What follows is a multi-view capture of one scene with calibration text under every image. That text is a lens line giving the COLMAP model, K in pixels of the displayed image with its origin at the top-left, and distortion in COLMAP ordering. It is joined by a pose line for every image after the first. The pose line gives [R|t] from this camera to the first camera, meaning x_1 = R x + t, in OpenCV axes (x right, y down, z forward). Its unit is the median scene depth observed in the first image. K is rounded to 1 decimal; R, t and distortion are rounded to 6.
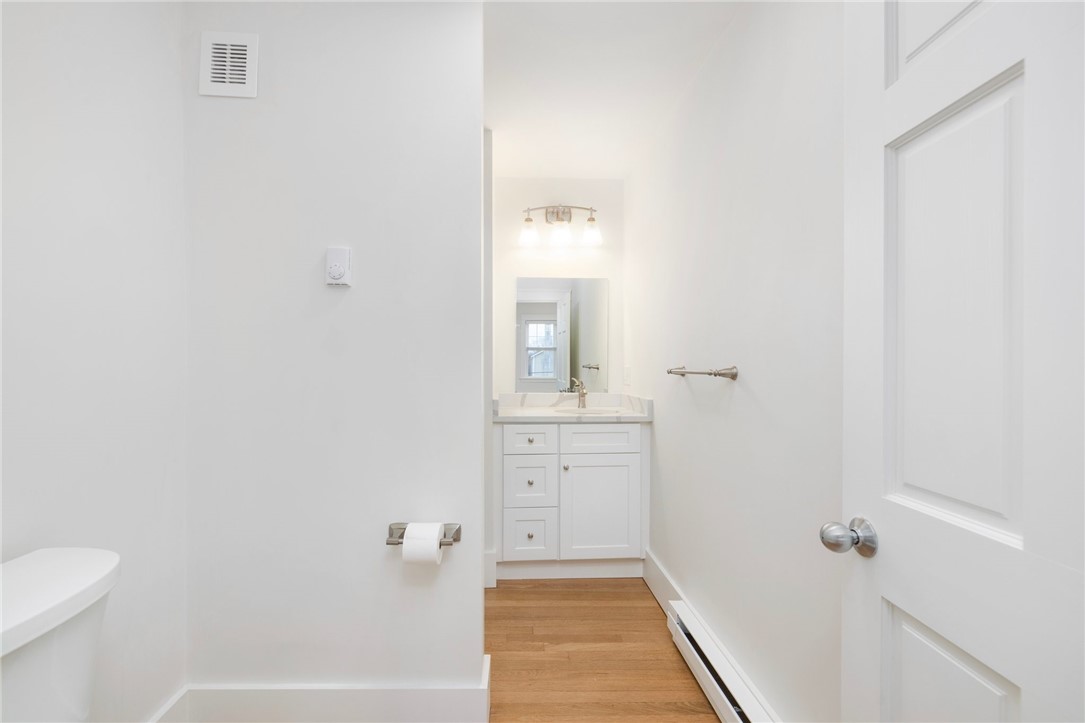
lens RADIAL K [[453.4, 0, 539.7], [0, 453.4, 365.7], [0, 0, 1]] dist [-0.002198, 0.000053]
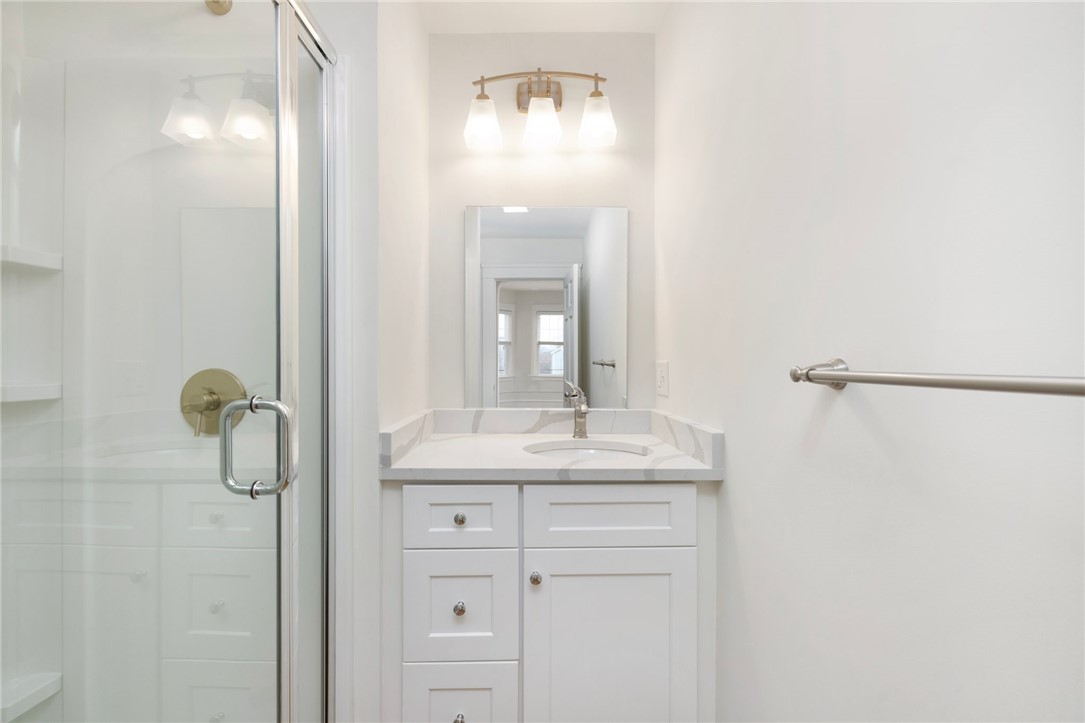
lens RADIAL K [[453.4, 0, 539.5], [0, 453.4, 361.6], [0, 0, 1]] dist [-0.002198, 0.000053]
pose [[0.998703, -0.001880, -0.050877, 0.081210], [0.001777, 0.999996, -0.002086, 0.002108], [0.050880, 0.001993, 0.998703, 0.503098]]
